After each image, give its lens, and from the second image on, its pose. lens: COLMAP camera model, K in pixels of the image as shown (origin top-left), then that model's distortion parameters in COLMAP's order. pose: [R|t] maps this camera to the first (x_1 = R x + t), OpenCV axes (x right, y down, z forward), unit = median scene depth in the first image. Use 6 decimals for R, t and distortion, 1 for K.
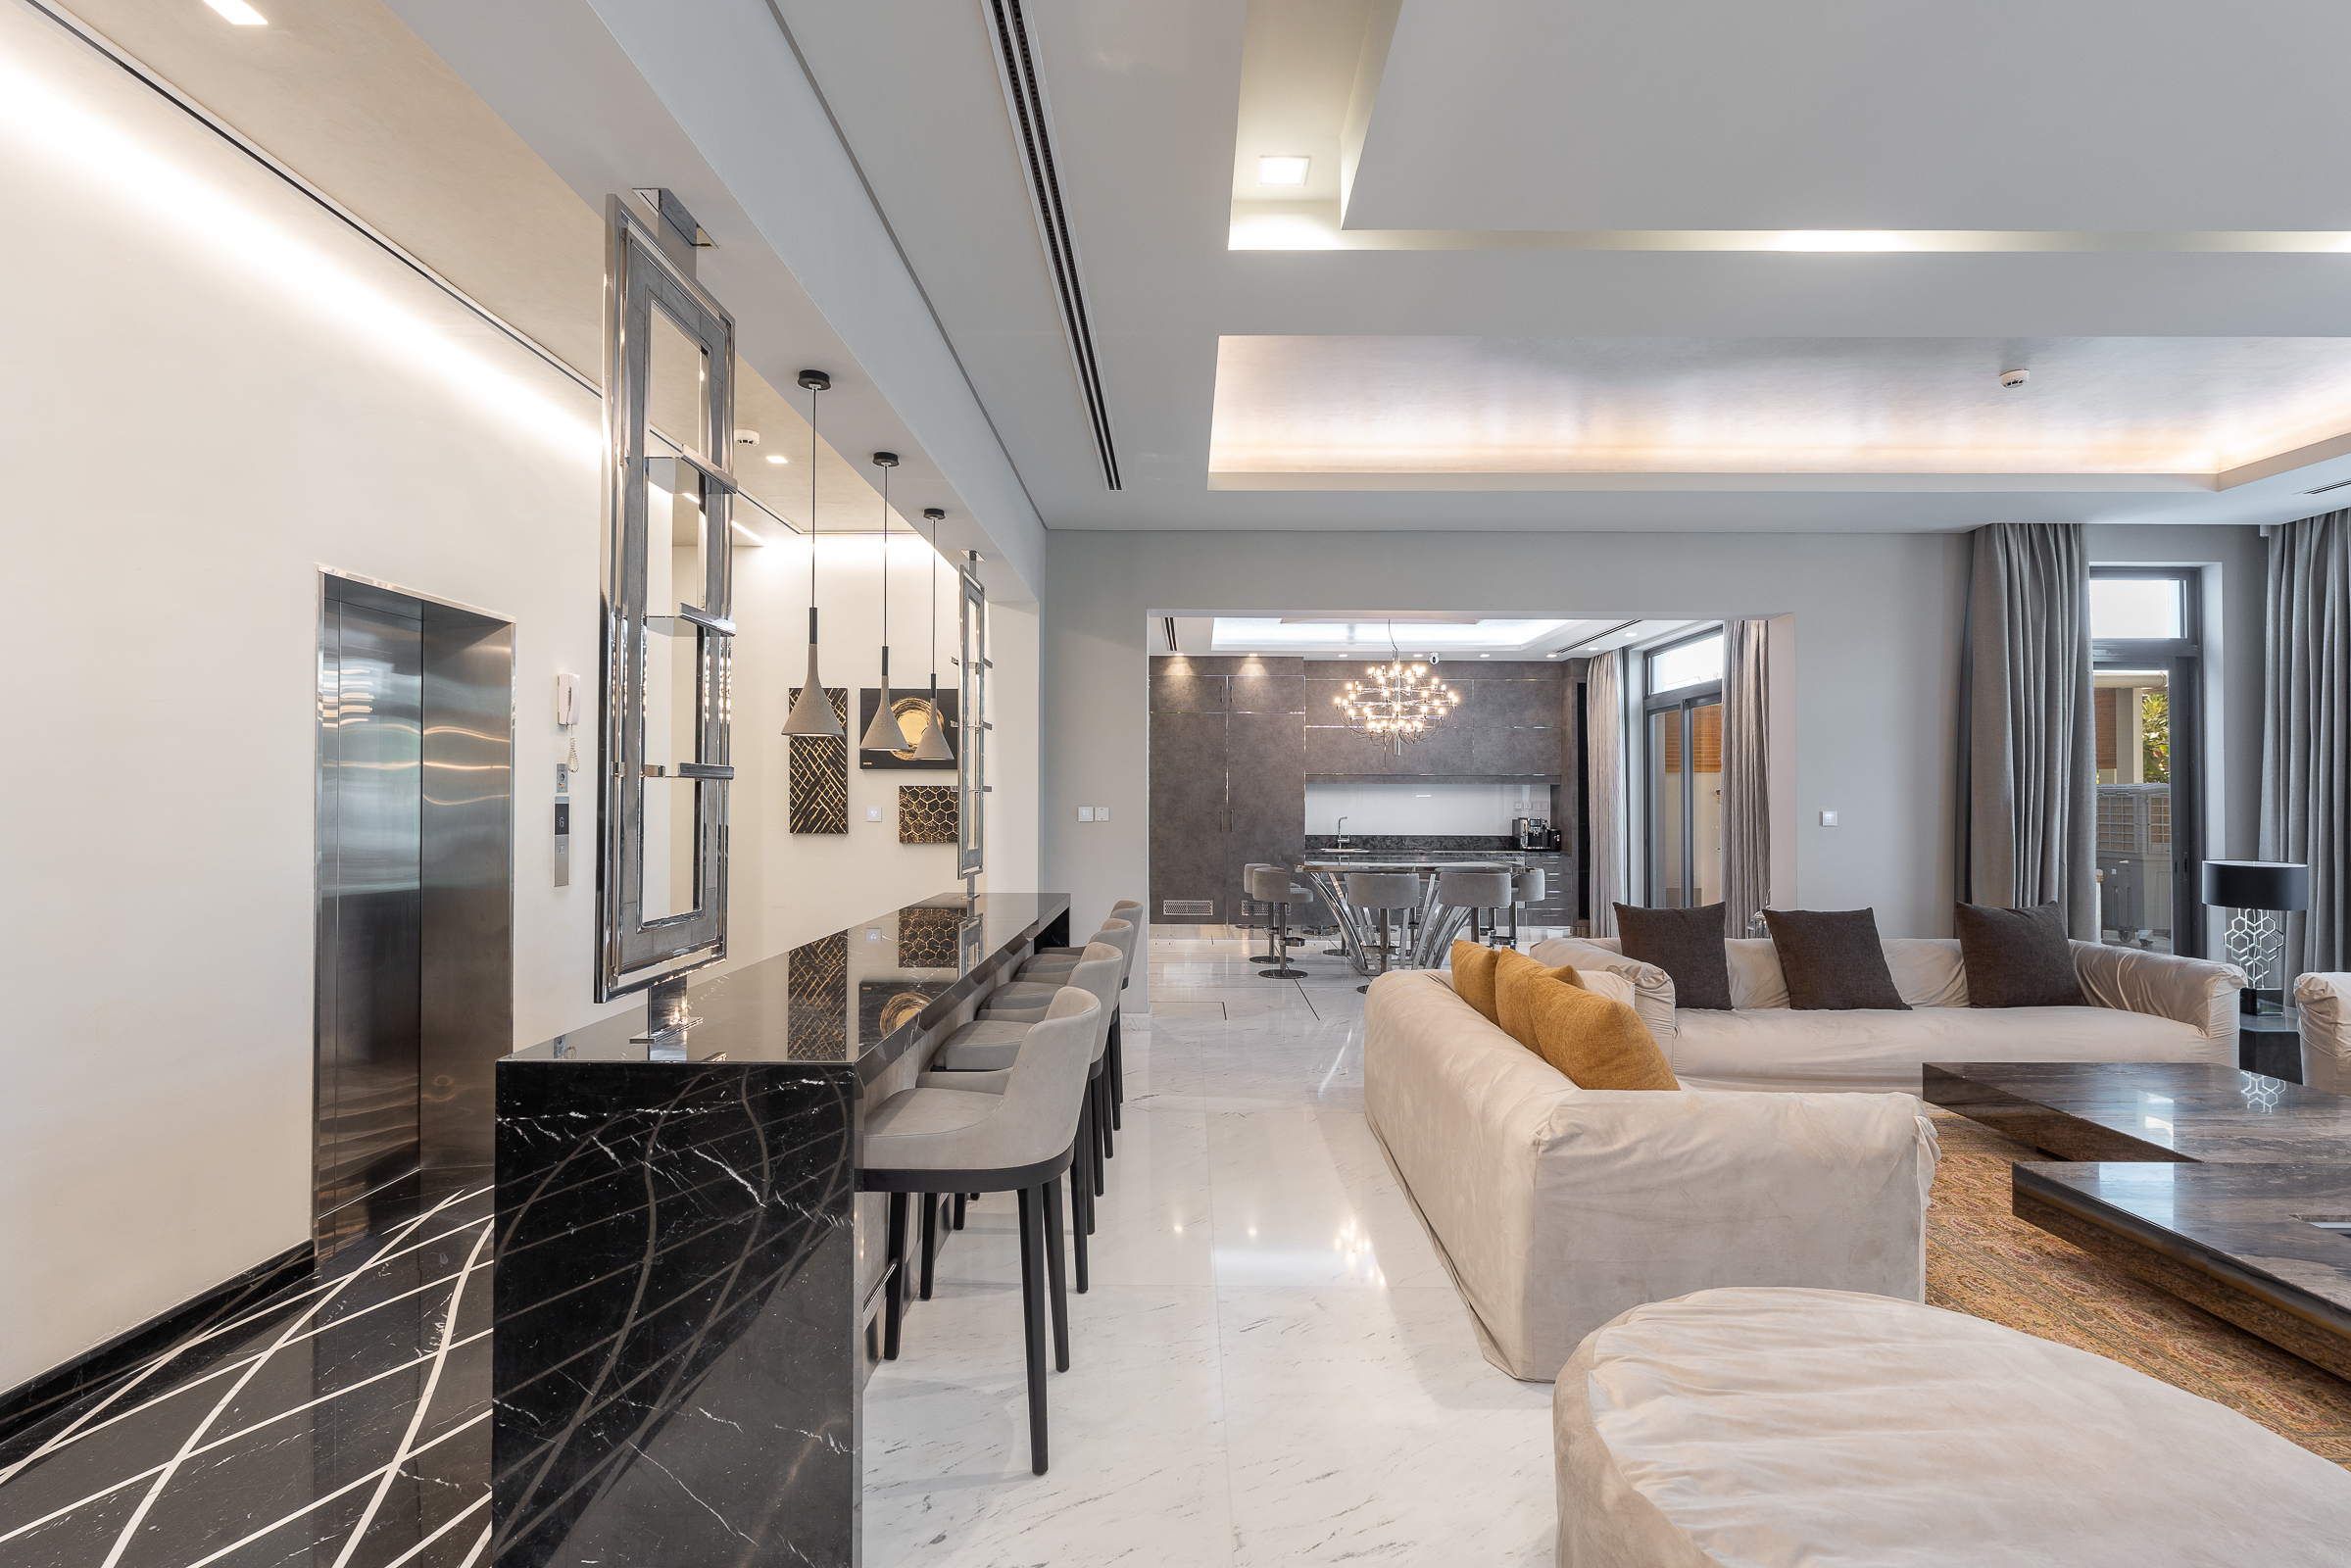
lens RADIAL K [[1069.3, 0, 1174.3], [0, 1069.3, 788.6], [0, 0, 1]] dist [-0.003079, 0.000564]
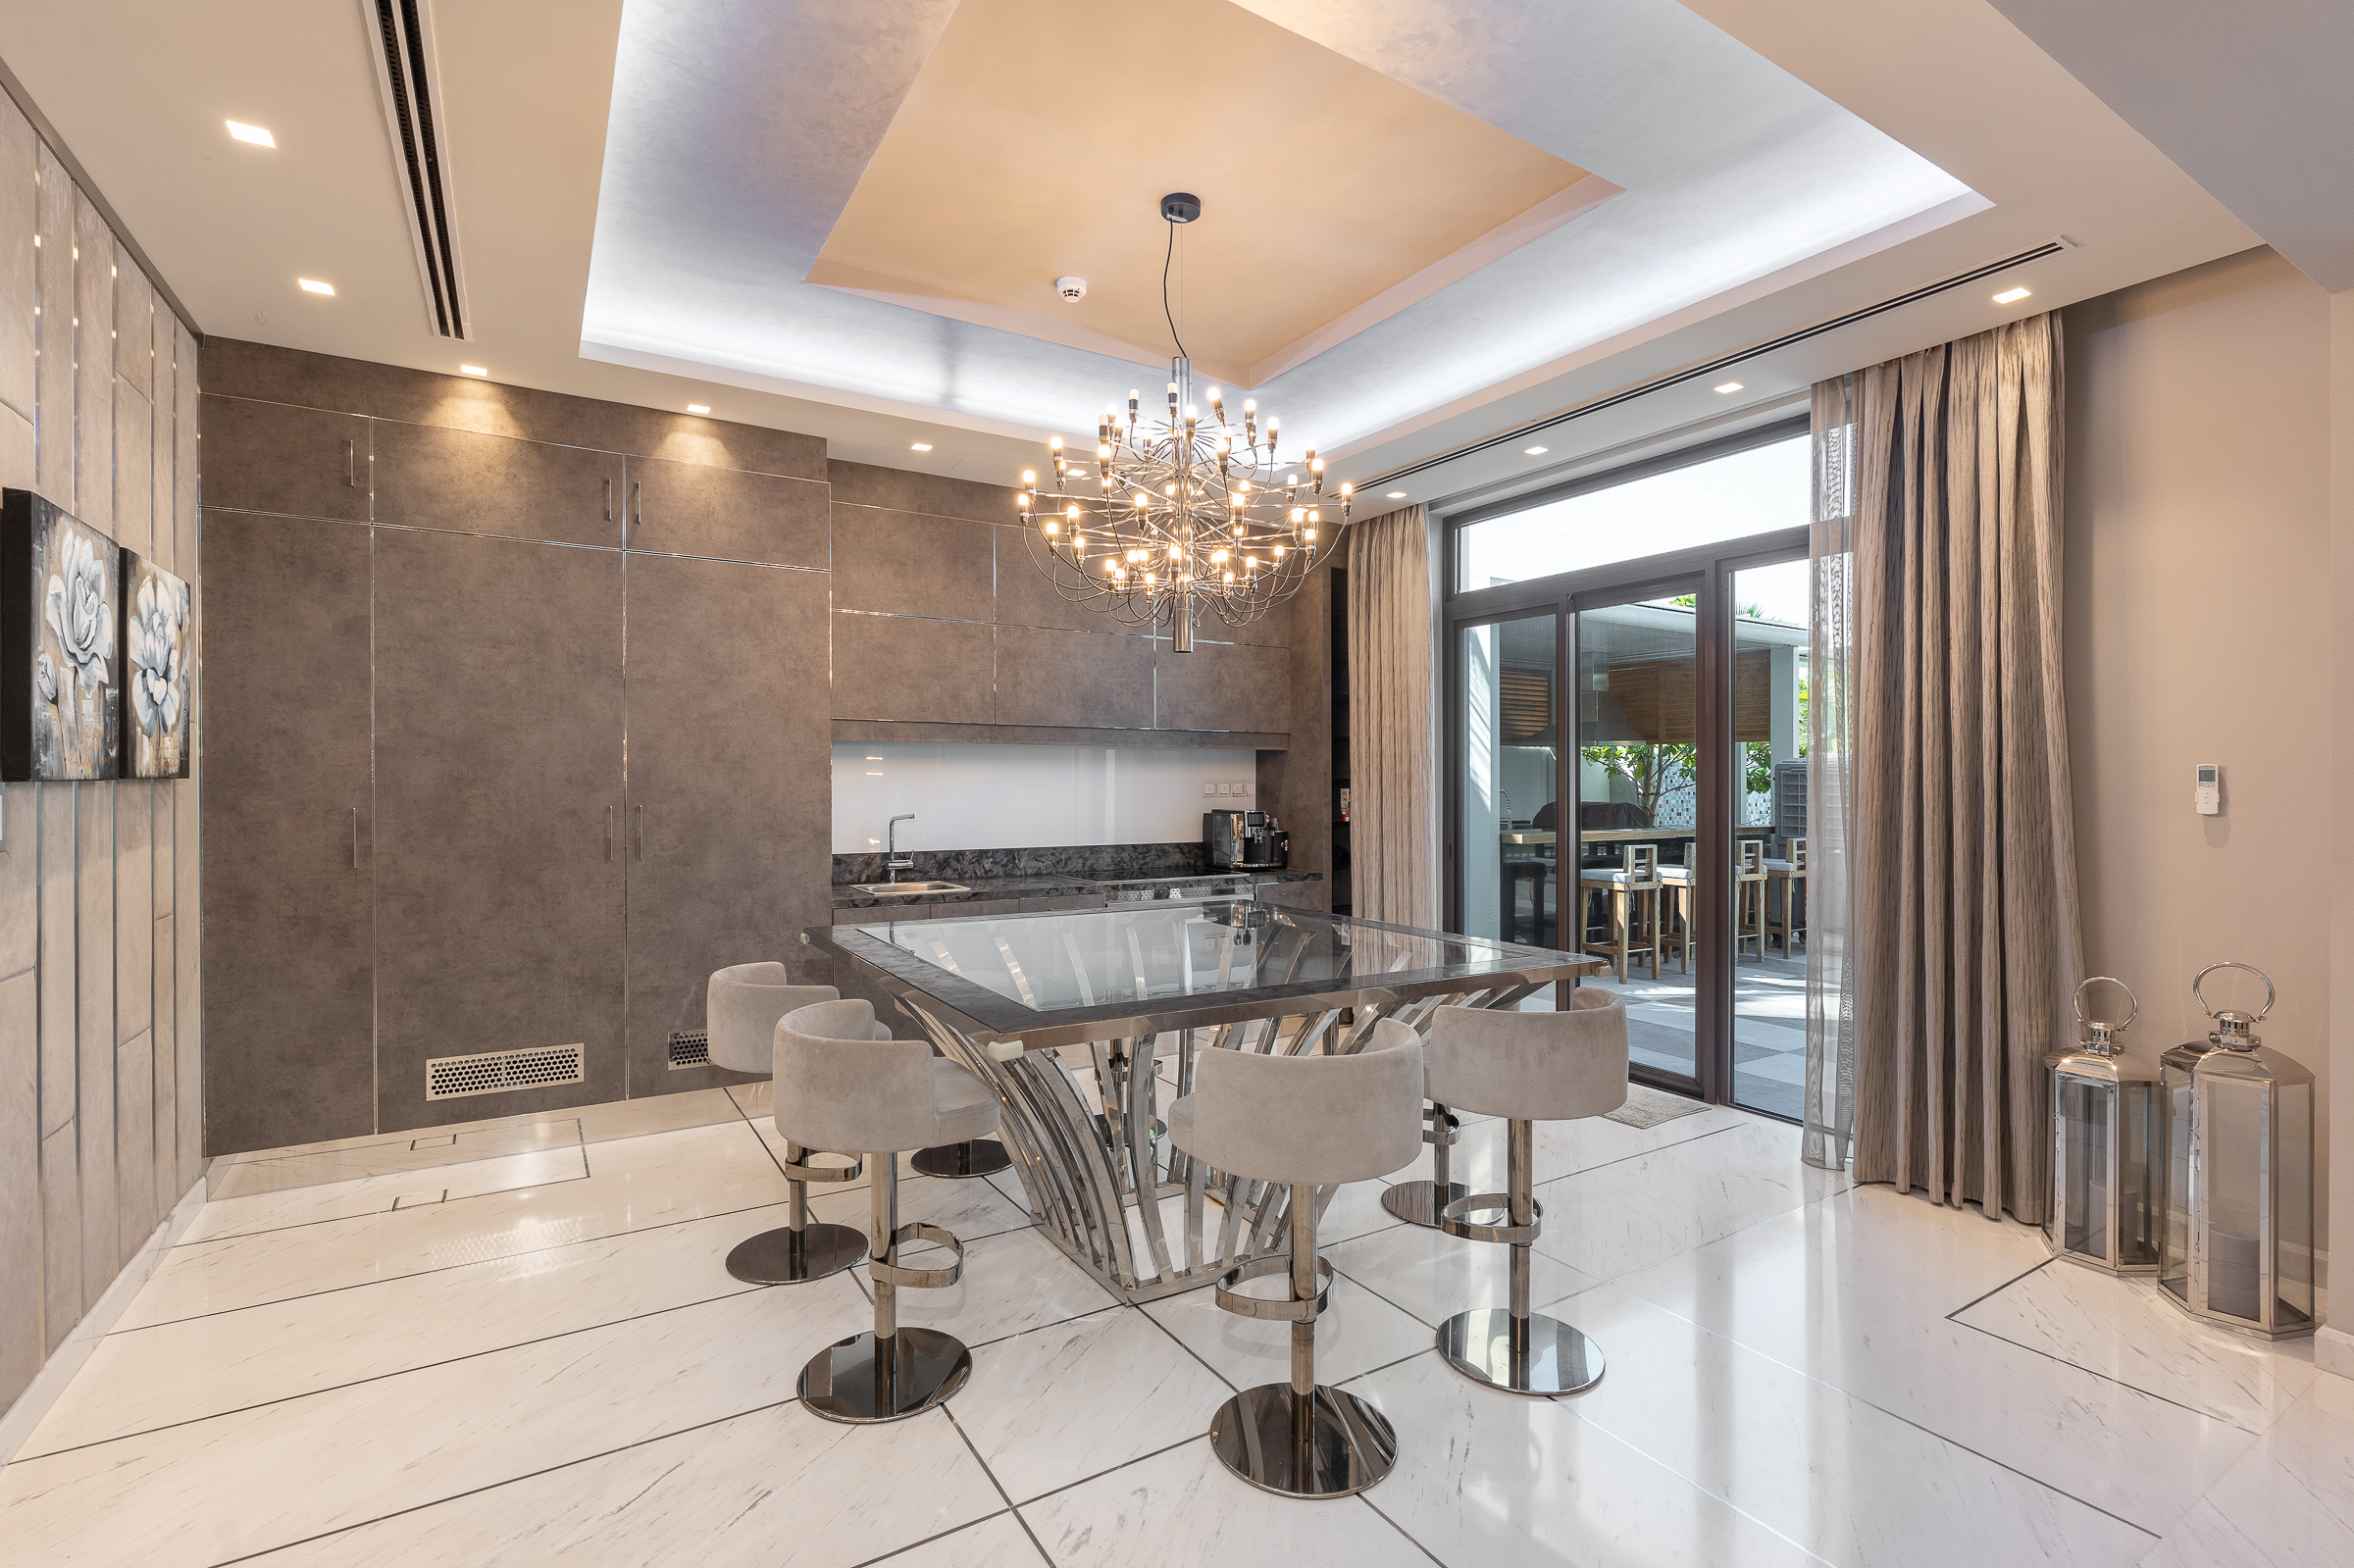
lens RADIAL K [[1070.6, 0, 1178.1], [0, 1070.6, 784.5], [0, 0, 1]] dist [-0.003079, 0.000564]
pose [[0.845758, -0.003371, 0.533557, 0.020369], [-0.004968, 0.999887, 0.014192, 0.010945], [-0.533544, -0.014654, 0.845645, 0.920207]]
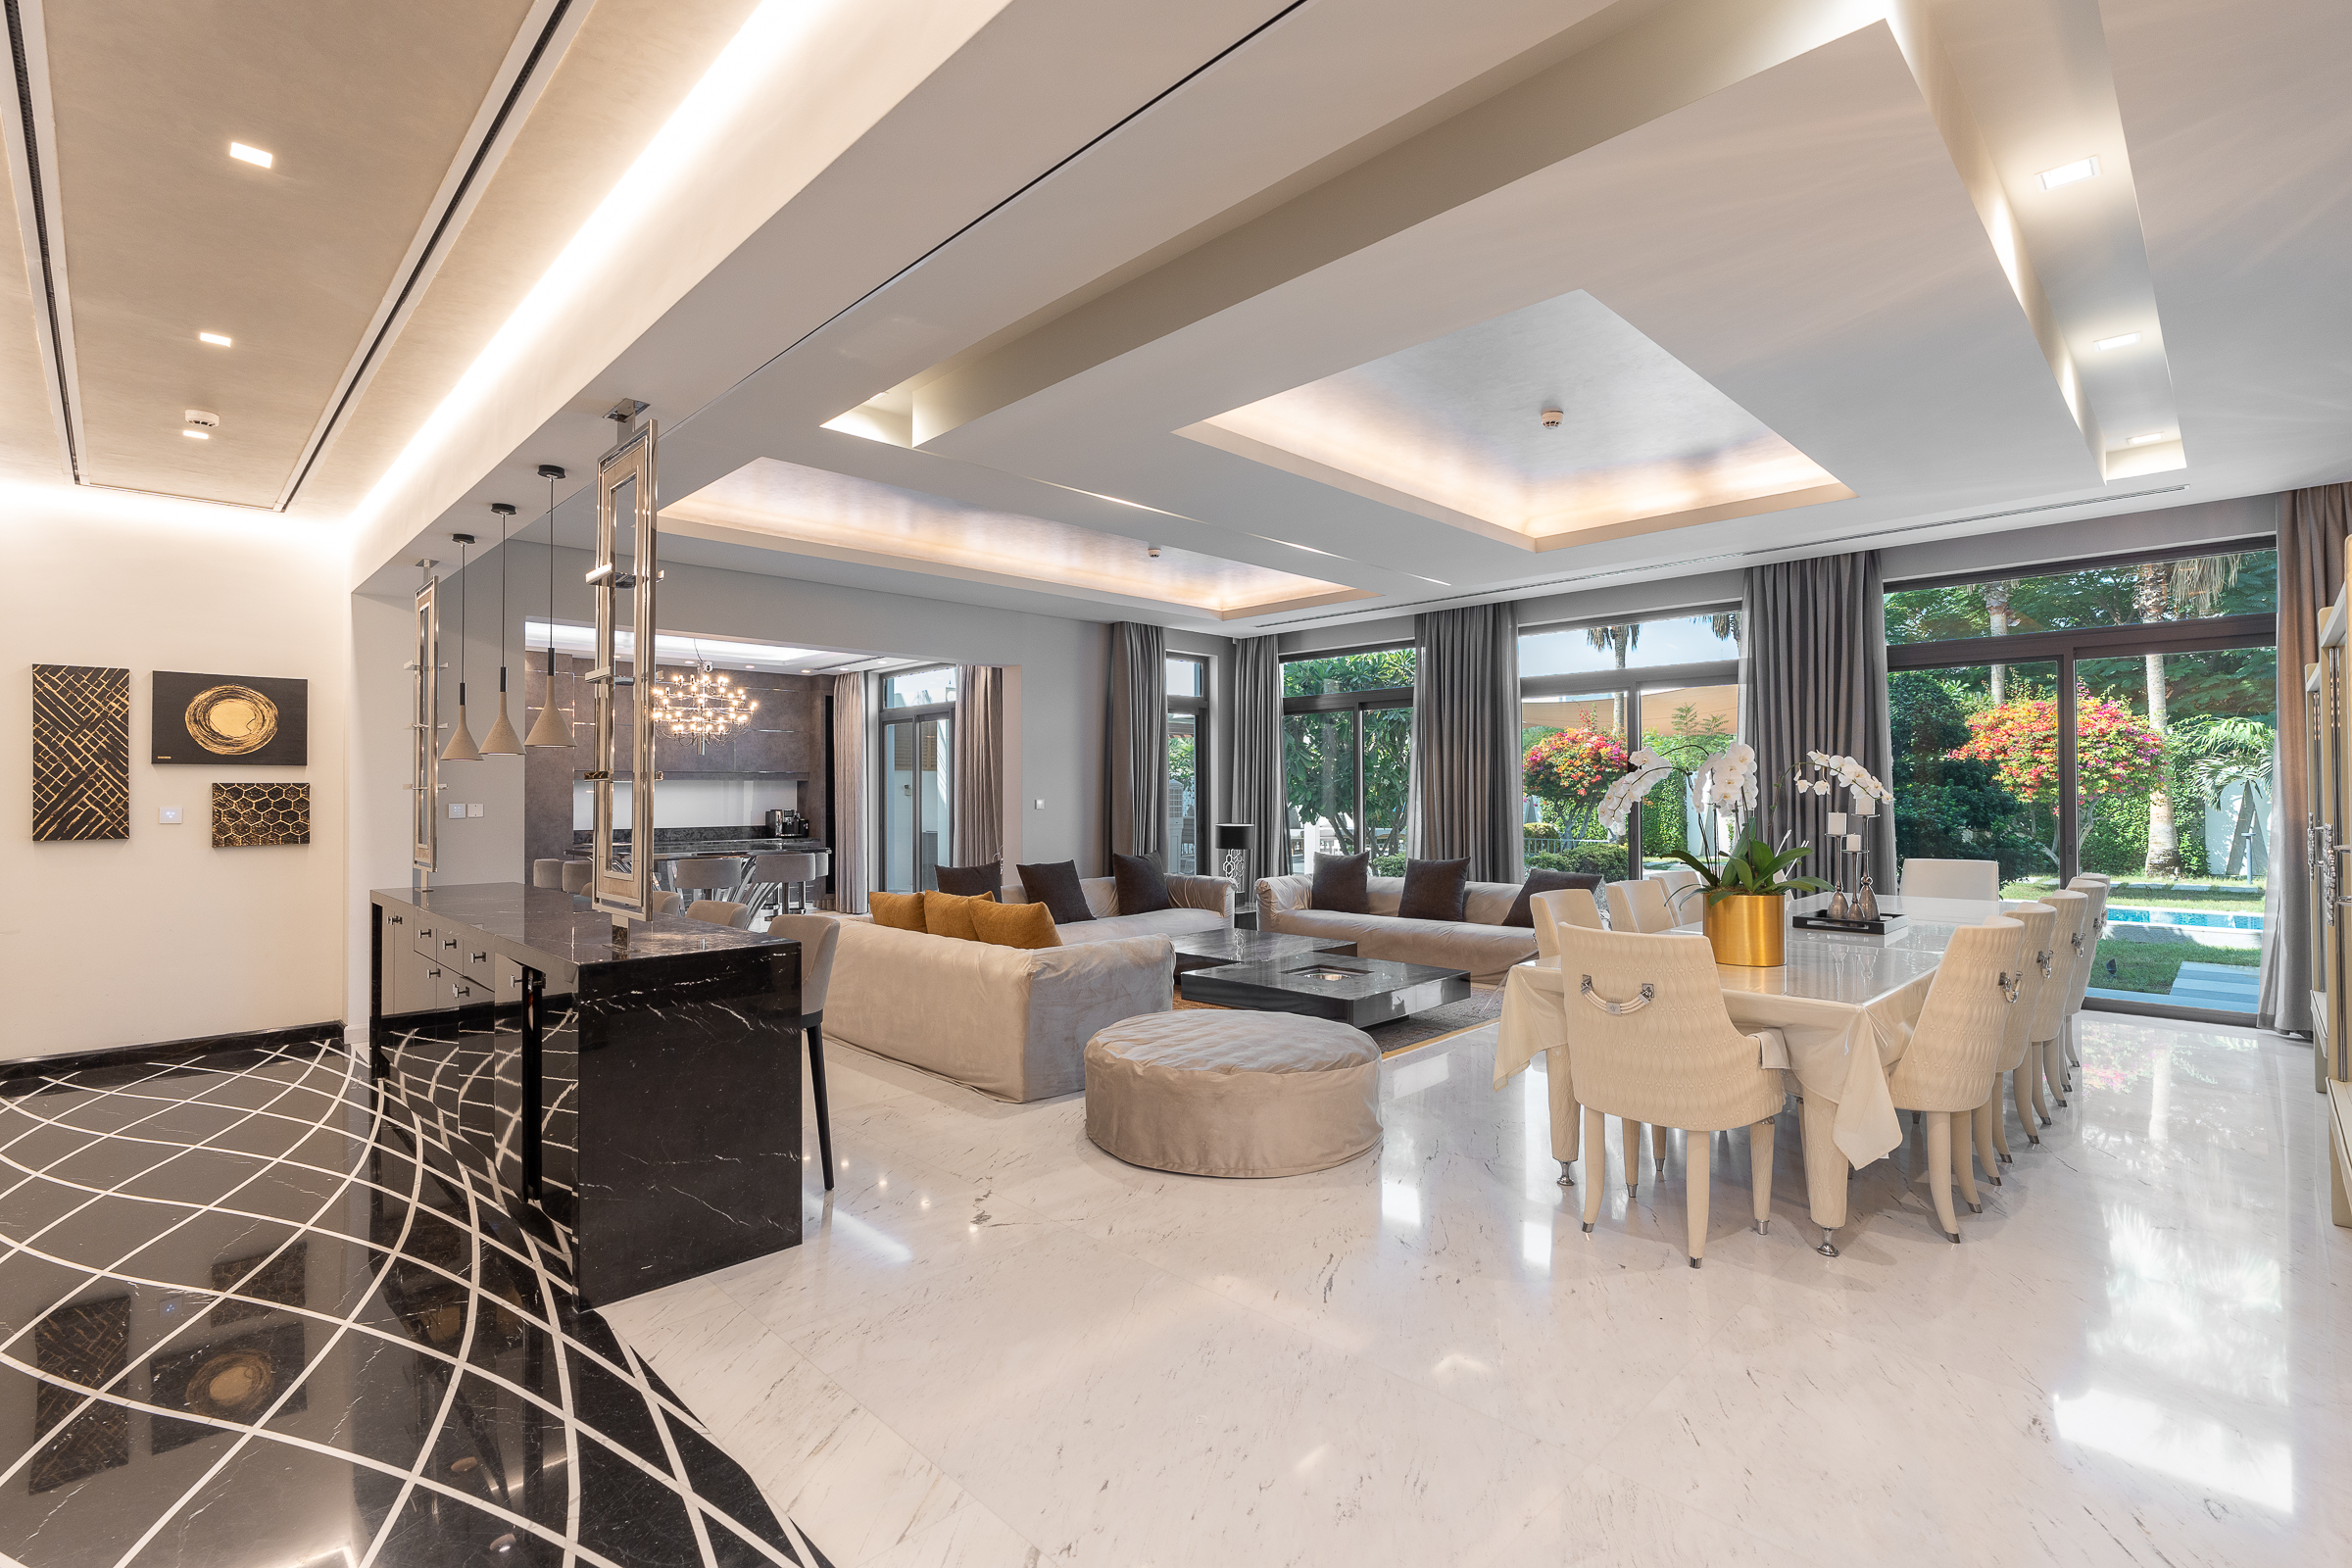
lens RADIAL K [[1069.8, 0, 1166.9], [0, 1069.8, 773.4], [0, 0, 1]] dist [-0.003079, 0.000564]
pose [[0.712974, 0.005064, 0.701173, -0.303849], [0.000934, 0.999966, -0.008172, -0.002520], [-0.701190, 0.006481, 0.712945, -0.192105]]
